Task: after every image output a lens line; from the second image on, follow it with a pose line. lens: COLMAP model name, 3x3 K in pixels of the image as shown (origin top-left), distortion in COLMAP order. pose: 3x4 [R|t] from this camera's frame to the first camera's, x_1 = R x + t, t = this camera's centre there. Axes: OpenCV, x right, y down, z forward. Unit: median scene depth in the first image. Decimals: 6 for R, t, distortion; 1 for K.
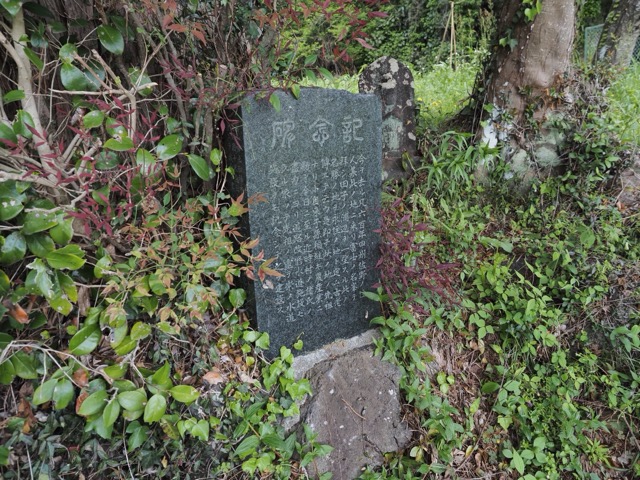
lens RADIAL K [[464.9, 0, 322.8], [0, 464.9, 235.6], [0, 0, 1]] dist [-0.007653, 0.002805]
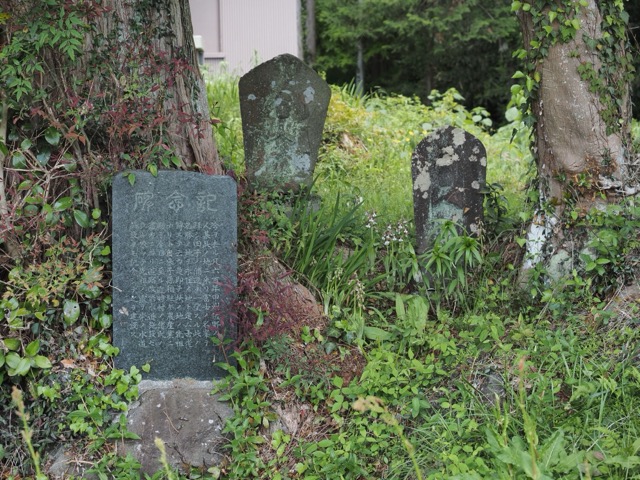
lens RADIAL K [[1451.6, 0, 320.8], [0, 1451.6, 241.3], [0, 0, 1]] dist [0.109801, 0.000000]
pose [[0.881050, 0.060094, -0.469191, 2.129223], [-0.162762, 0.969843, -0.181418, 0.528505], [0.444139, 0.236205, 0.864261, -2.198996]]
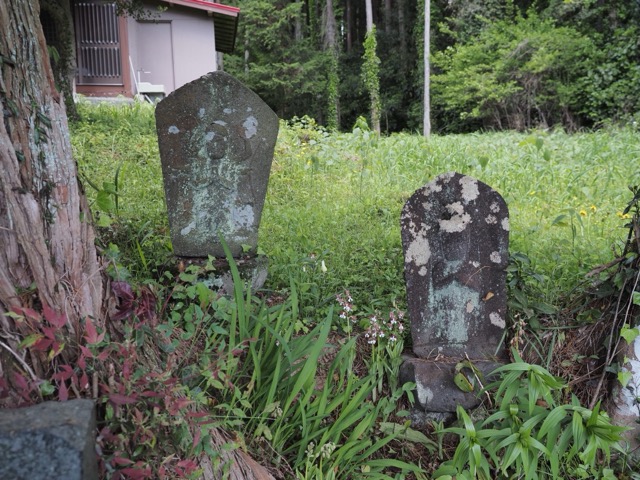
lens RADIAL K [[603.7, 0, 320.8], [0, 603.7, 240.2], [0, 0, 1]] dist [0.029516, 0.000000]
pose [[0.942066, 0.080136, -0.325714, 0.441674], [-0.120336, 0.987146, -0.105179, -0.417592], [0.313099, 0.138281, 0.939600, 0.578097]]
